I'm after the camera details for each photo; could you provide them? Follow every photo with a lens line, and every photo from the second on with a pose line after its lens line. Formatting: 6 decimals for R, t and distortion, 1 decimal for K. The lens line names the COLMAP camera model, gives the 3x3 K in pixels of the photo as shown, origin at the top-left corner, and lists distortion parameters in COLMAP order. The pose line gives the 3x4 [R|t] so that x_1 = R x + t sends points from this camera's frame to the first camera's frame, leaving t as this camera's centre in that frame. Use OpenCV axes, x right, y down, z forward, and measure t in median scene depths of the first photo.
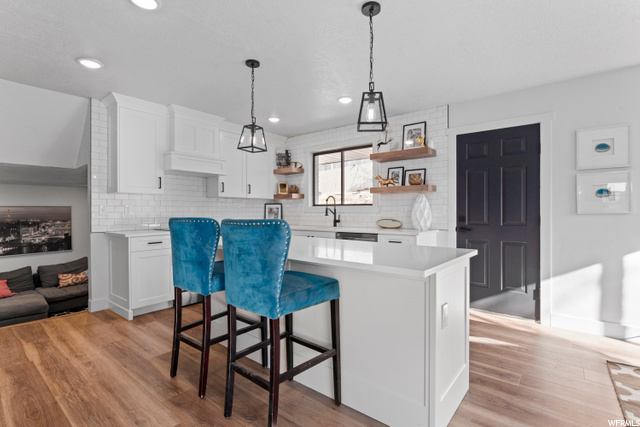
lens RADIAL K [[306.2, 0, 324.8], [0, 306.2, 211.7], [0, 0, 1]] dist [-0.001450, -0.000382]
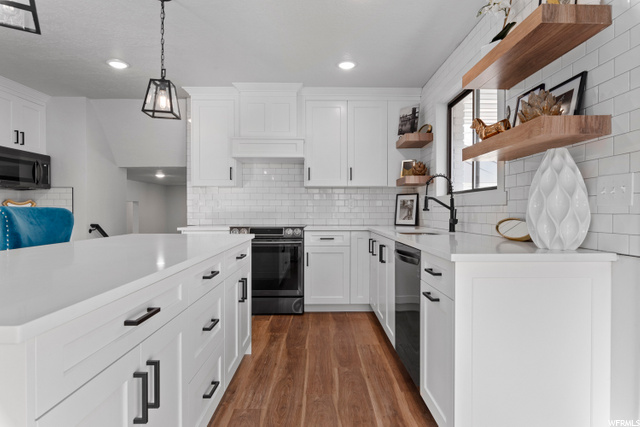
lens RADIAL K [[362.1, 0, 324.2], [0, 362.1, 216.6], [0, 0, 1]] dist [0.002066, -0.000007]
pose [[0.640596, 0.013381, -0.767762, 0.443959], [-0.001480, 0.999868, 0.016191, 0.014822], [0.767877, -0.009235, 0.640531, 0.498506]]
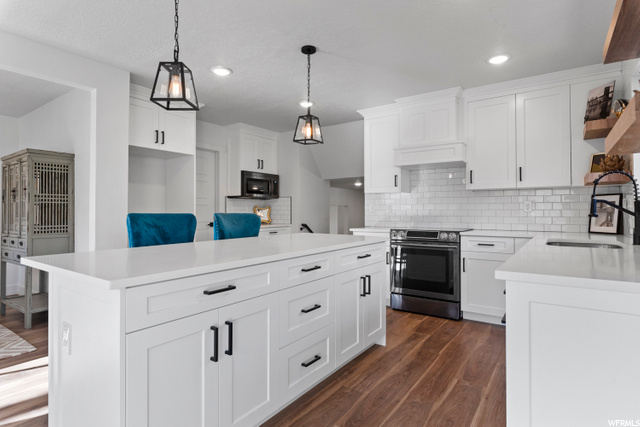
lens RADIAL K [[341.7, 0, 324.2], [0, 341.7, 210.0], [0, 0, 1]] dist [-0.002061, -0.000485]
pose [[0.067769, -0.004511, -0.997691, 0.537690], [-0.001568, 0.999988, -0.004628, 0.006595], [0.997700, 0.001878, 0.067762, 0.657298]]
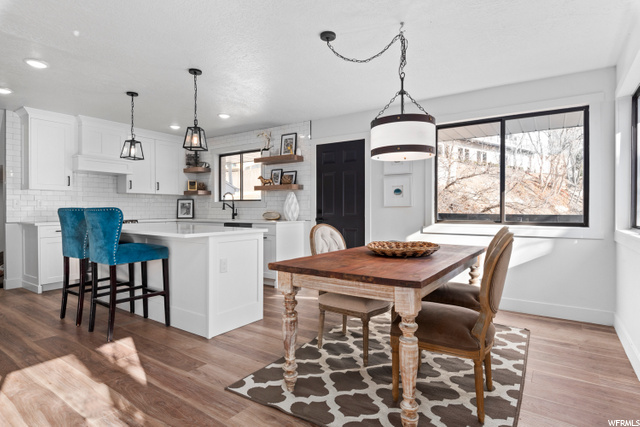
lens RADIAL K [[341.7, 0, 324.2], [0, 341.7, 210.0], [0, 0, 1]] dist [-0.002061, -0.000485]
pose [[0.996823, 0.000442, 0.079645, 0.322265], [-0.000675, 0.999996, 0.002899, 0.011996], [-0.079643, -0.002944, 0.996819, -0.372038]]
